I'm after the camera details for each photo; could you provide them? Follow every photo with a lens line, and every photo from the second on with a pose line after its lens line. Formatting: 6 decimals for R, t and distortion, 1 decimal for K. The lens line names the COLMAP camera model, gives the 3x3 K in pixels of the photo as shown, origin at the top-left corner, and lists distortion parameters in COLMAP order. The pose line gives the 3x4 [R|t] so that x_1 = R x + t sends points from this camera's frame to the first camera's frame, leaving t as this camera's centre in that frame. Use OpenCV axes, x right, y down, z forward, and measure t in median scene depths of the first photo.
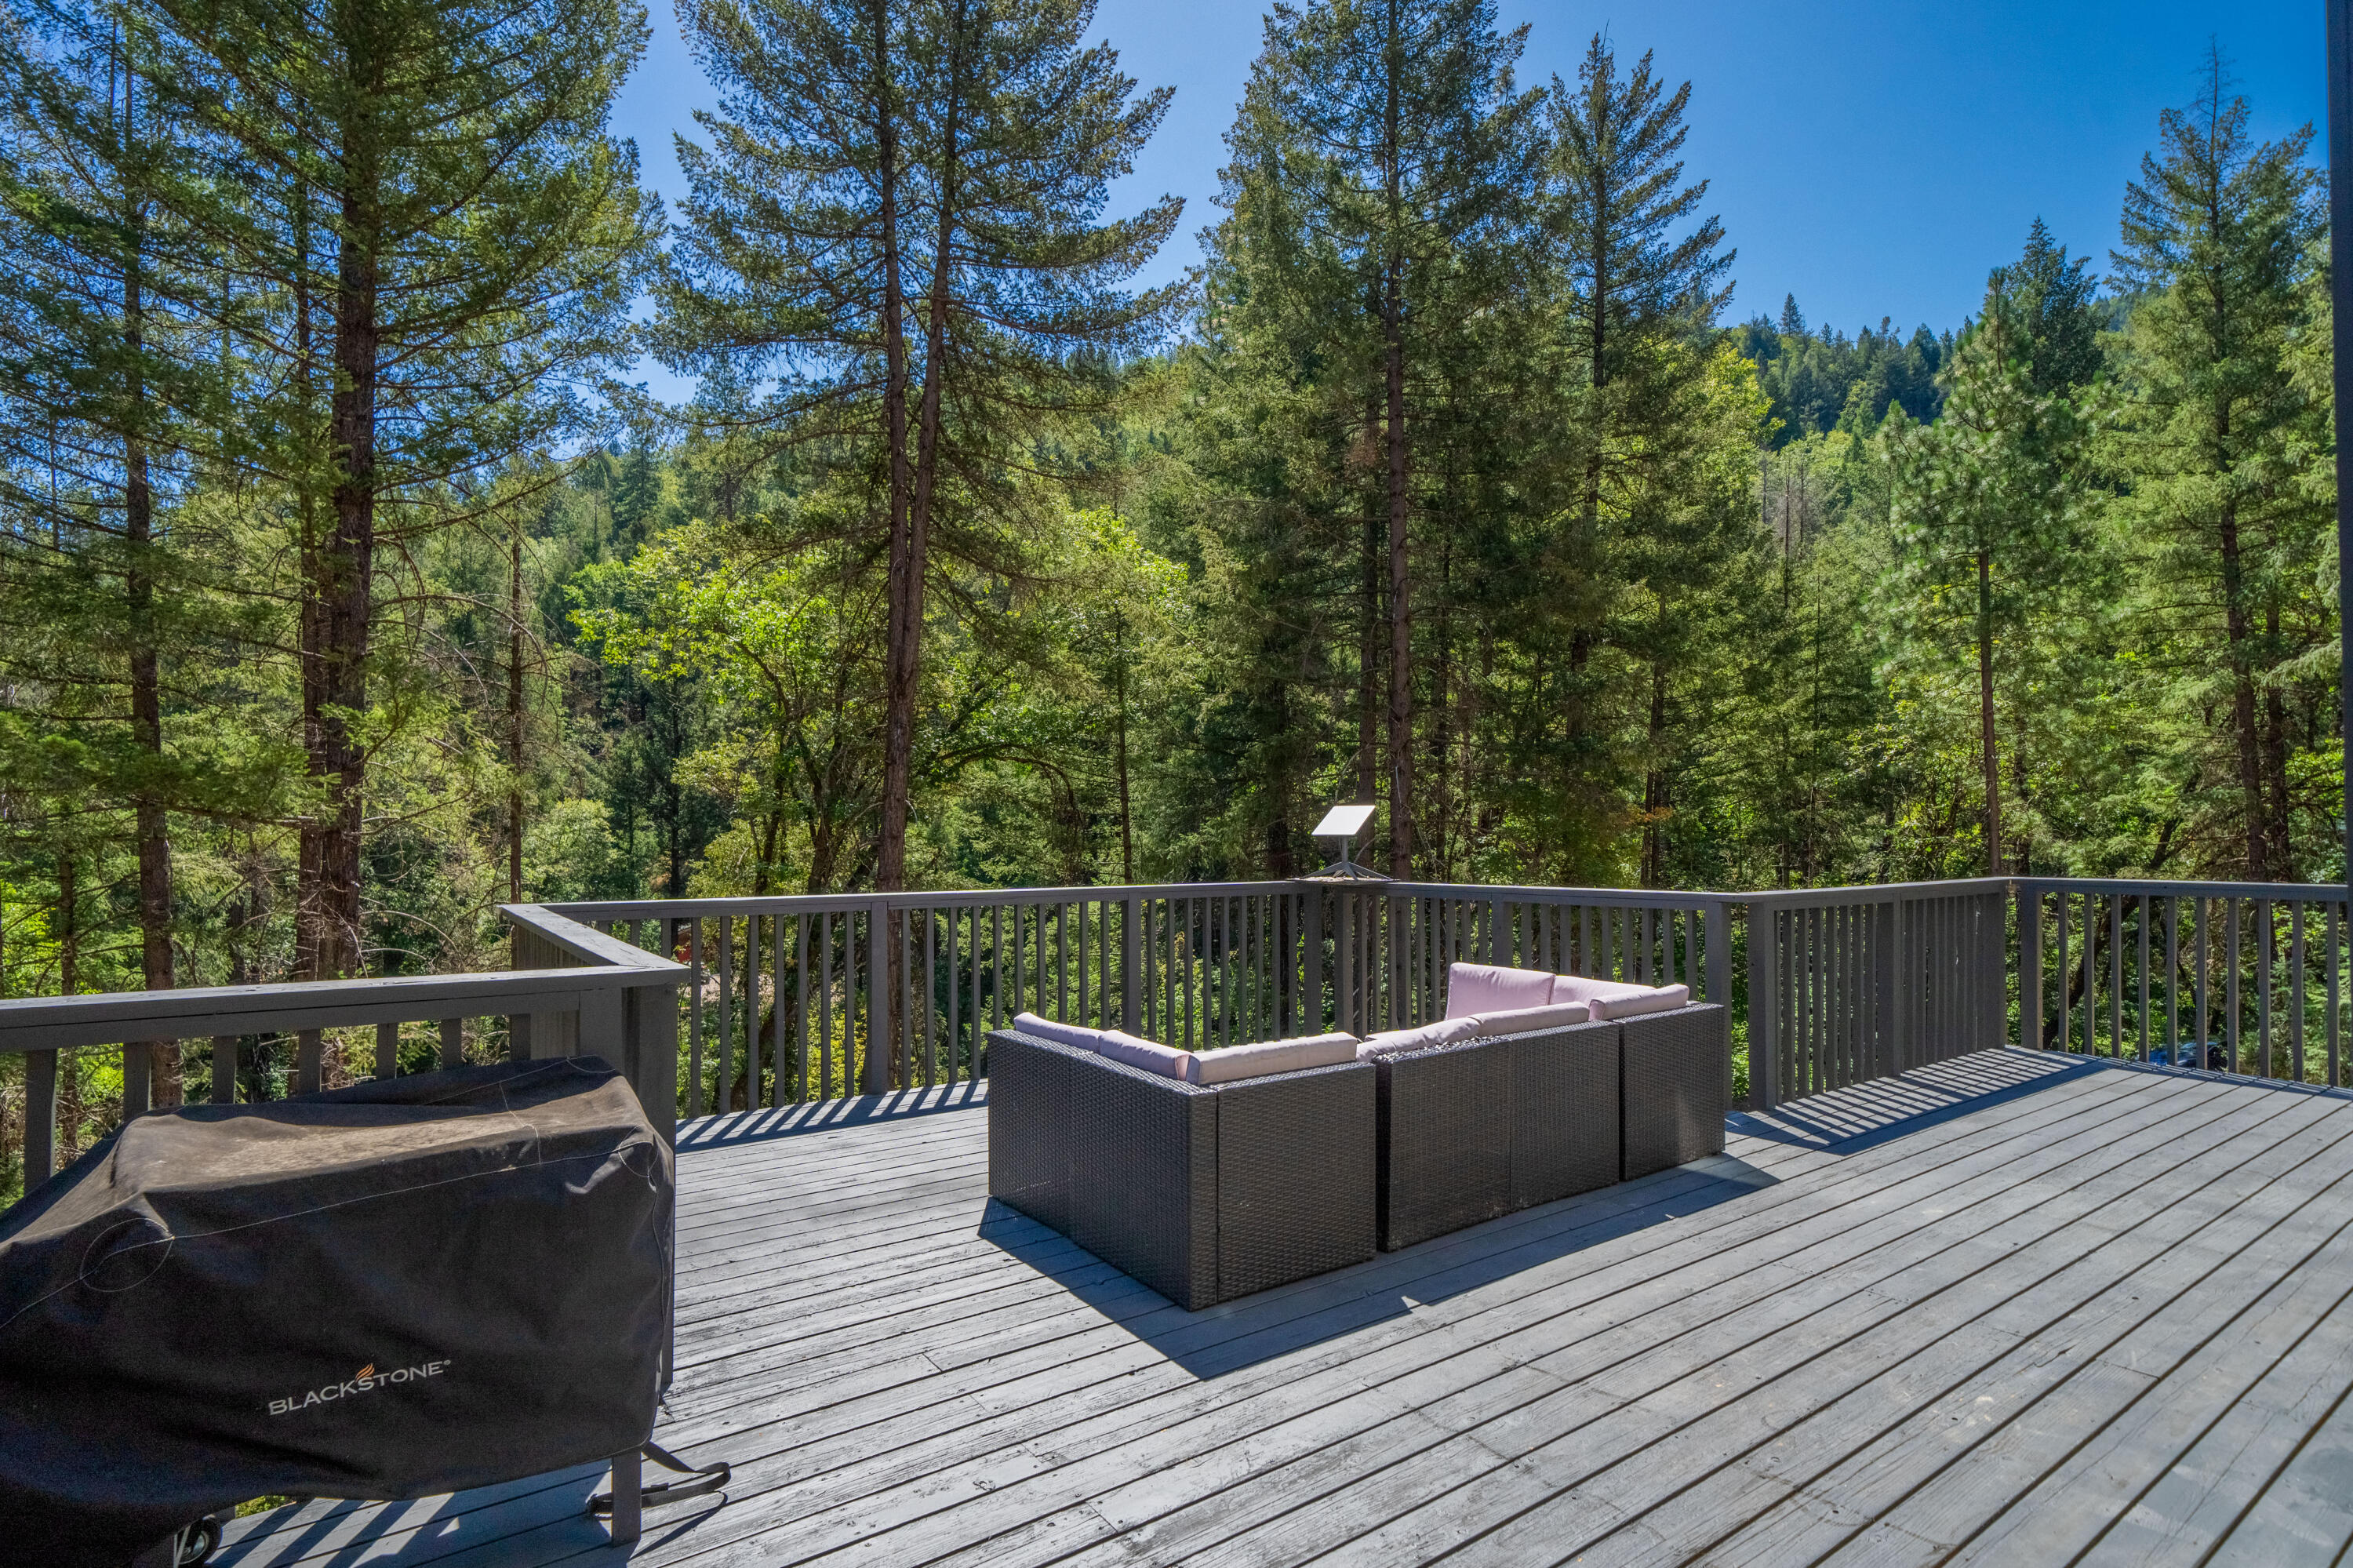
lens RADIAL K [[1141.1, 0, 1194.7], [0, 1141.1, 813.7], [0, 0, 1]] dist [0.003616, 0.000772]
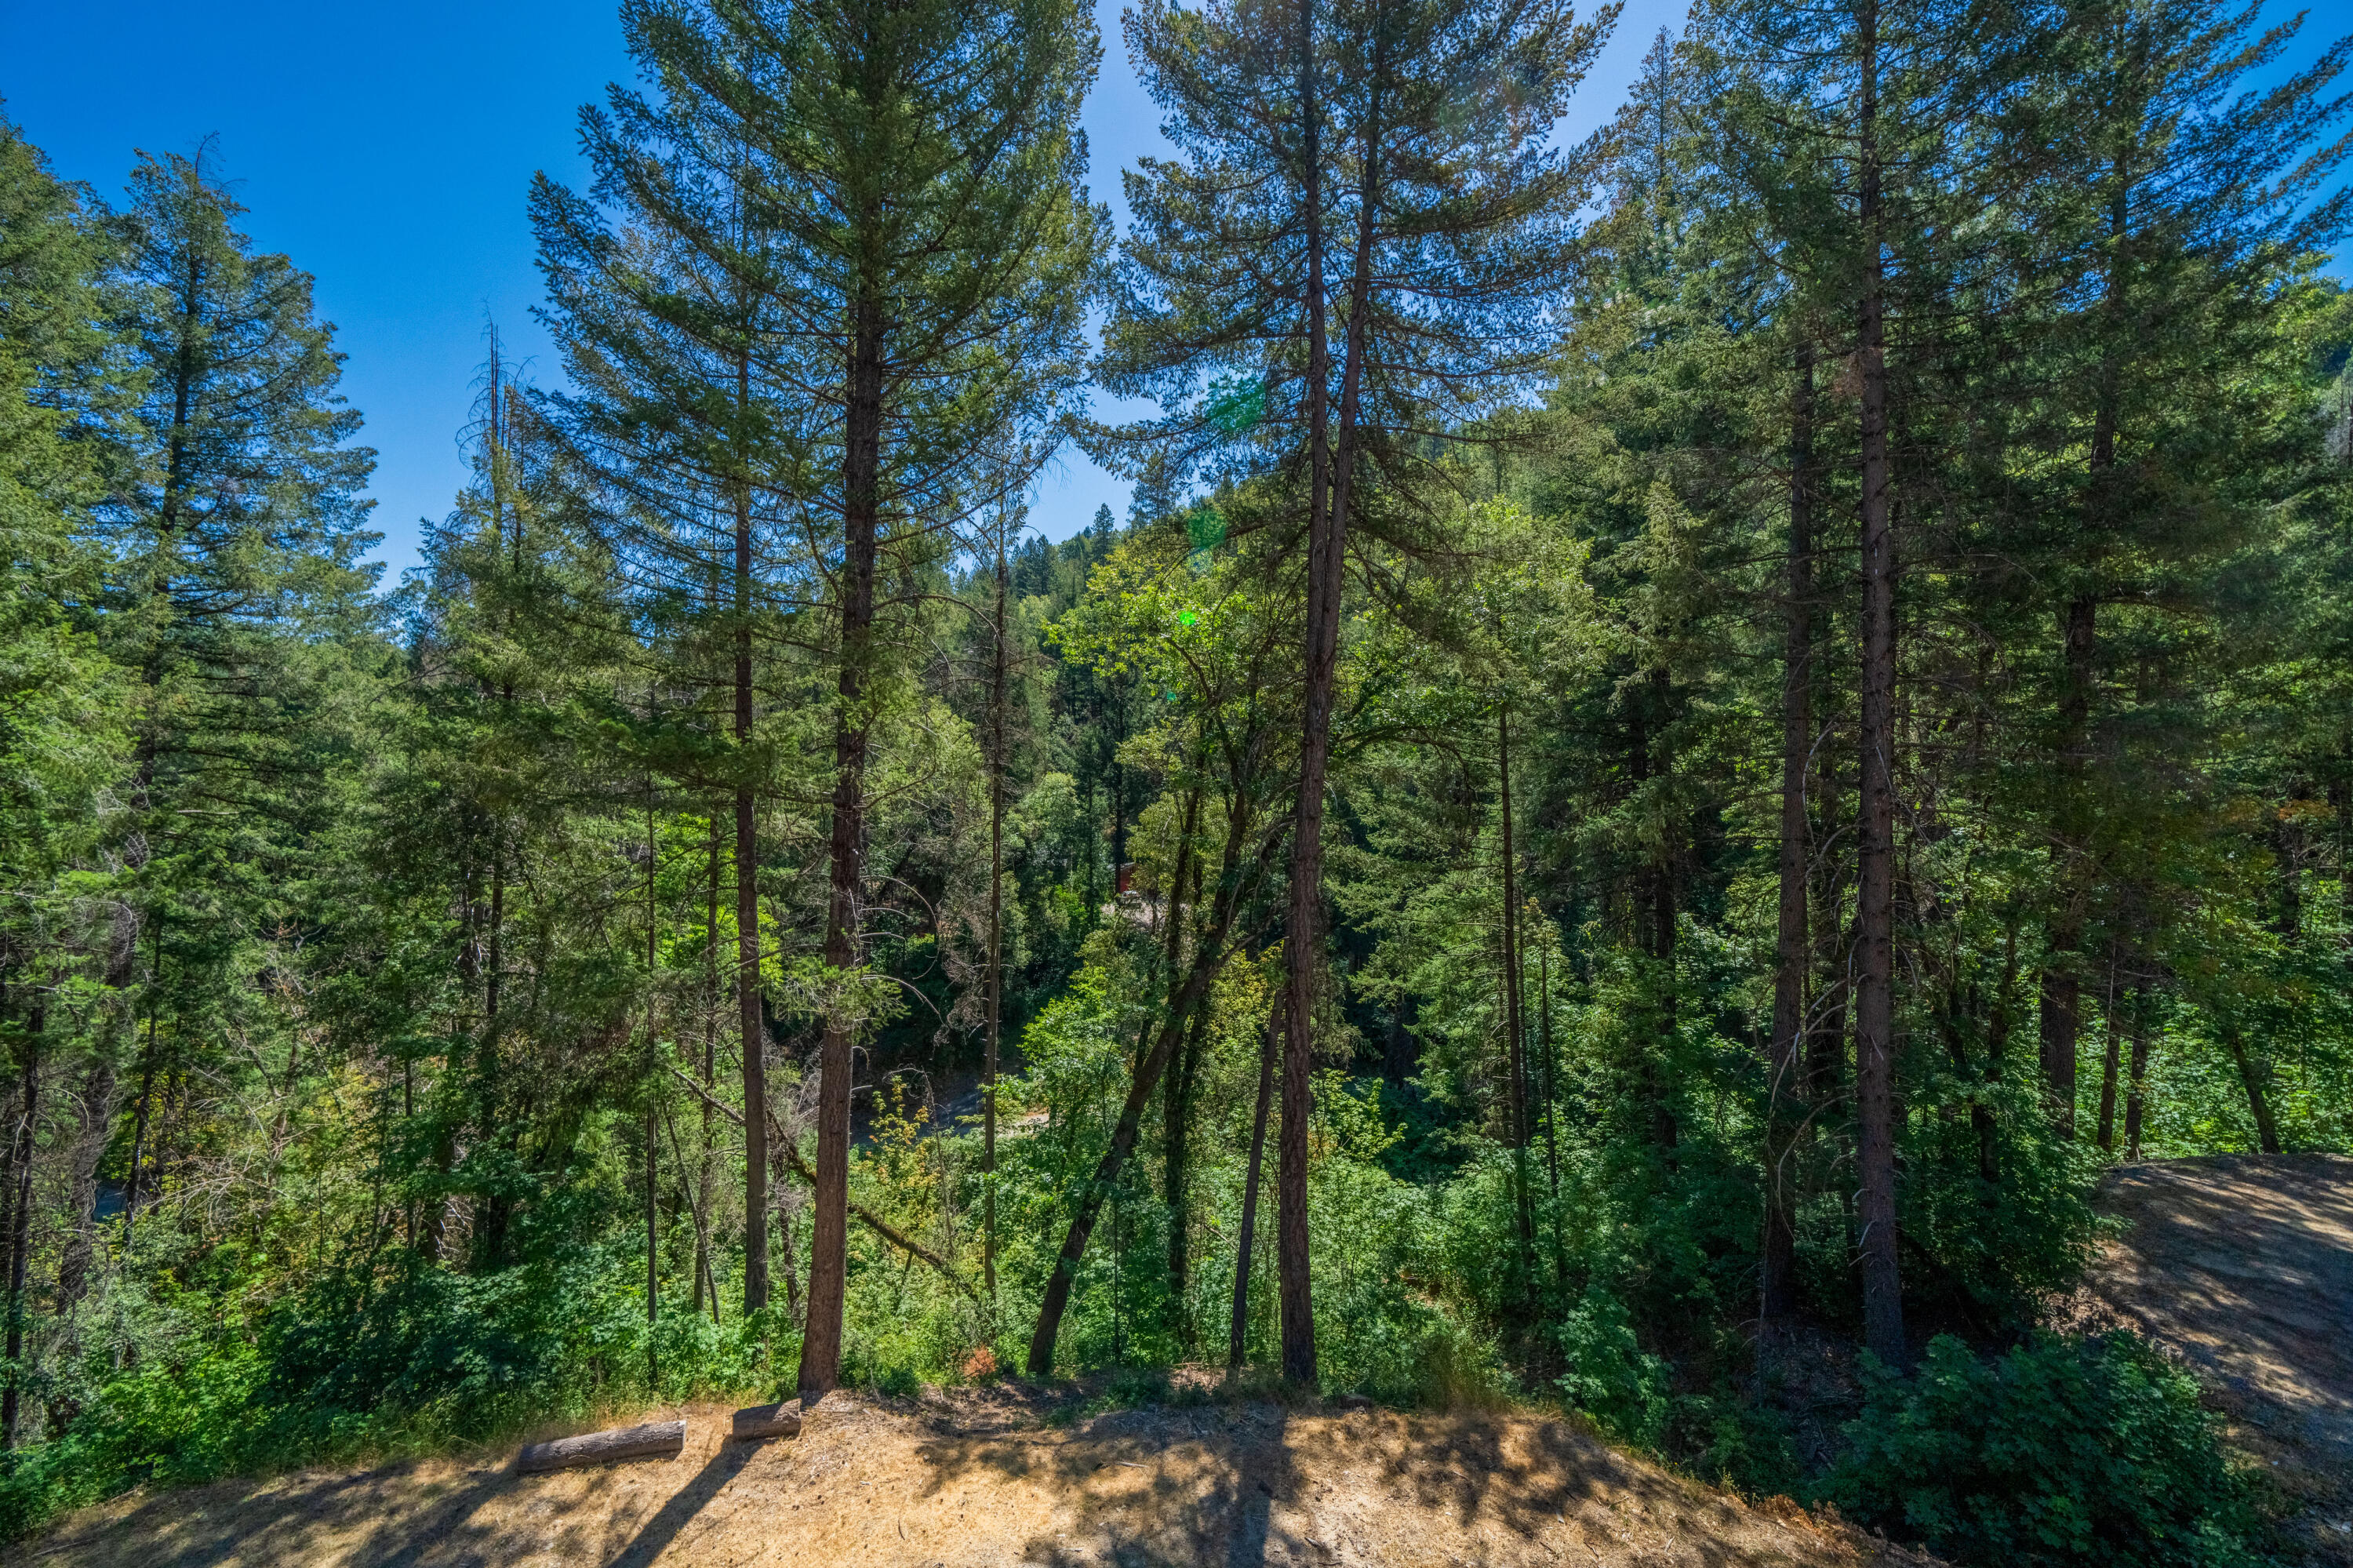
lens RADIAL K [[871.0, 0, 1164.4], [0, 871.0, 784.1], [0, 0, 1]] dist [-0.003761, -0.000026]
pose [[0.929564, 0.012714, -0.368441, -0.079460], [-0.012977, 0.999914, 0.001764, -0.006761], [0.368431, 0.003141, 0.929650, 0.186738]]
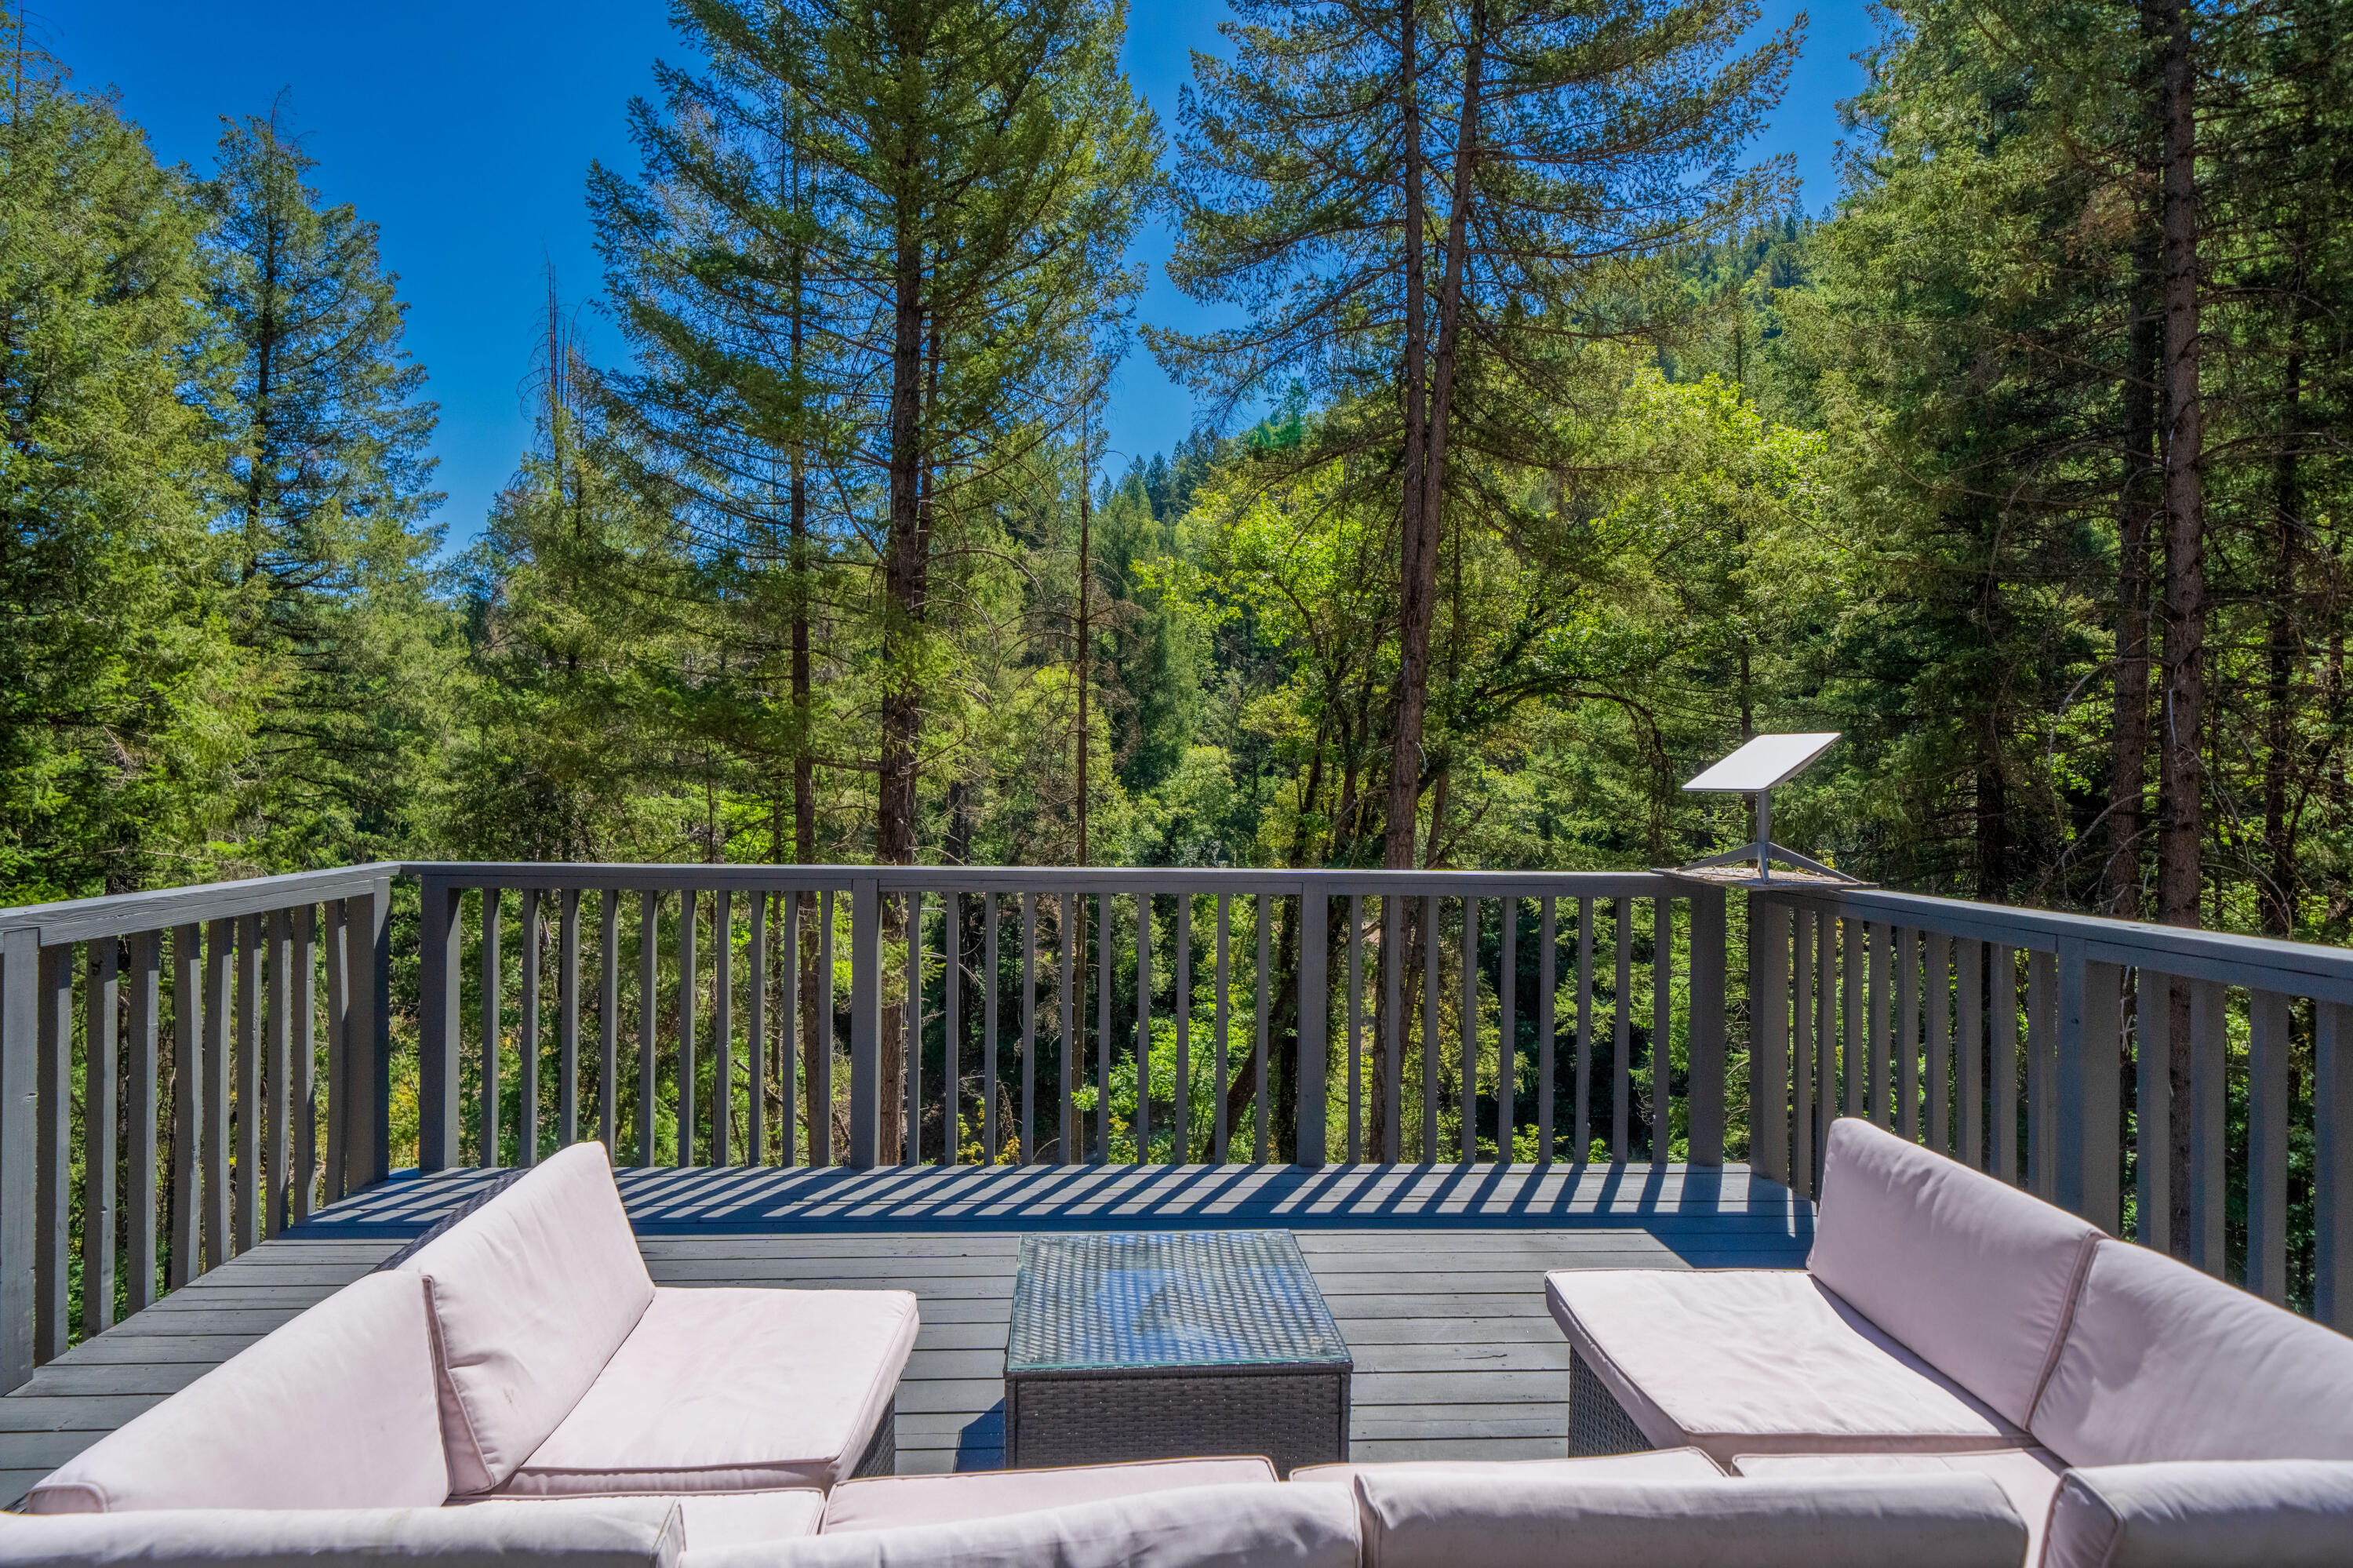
lens RADIAL K [[1190.7, 0, 1163.0], [0, 1190.7, 775.1], [0, 0, 1]] dist [0.000620, 0.000632]
pose [[0.847199, 0.009249, -0.531195, 0.048201], [-0.002964, 0.999915, 0.012684, 0.001533], [0.531267, -0.009171, 0.847155, 0.103417]]
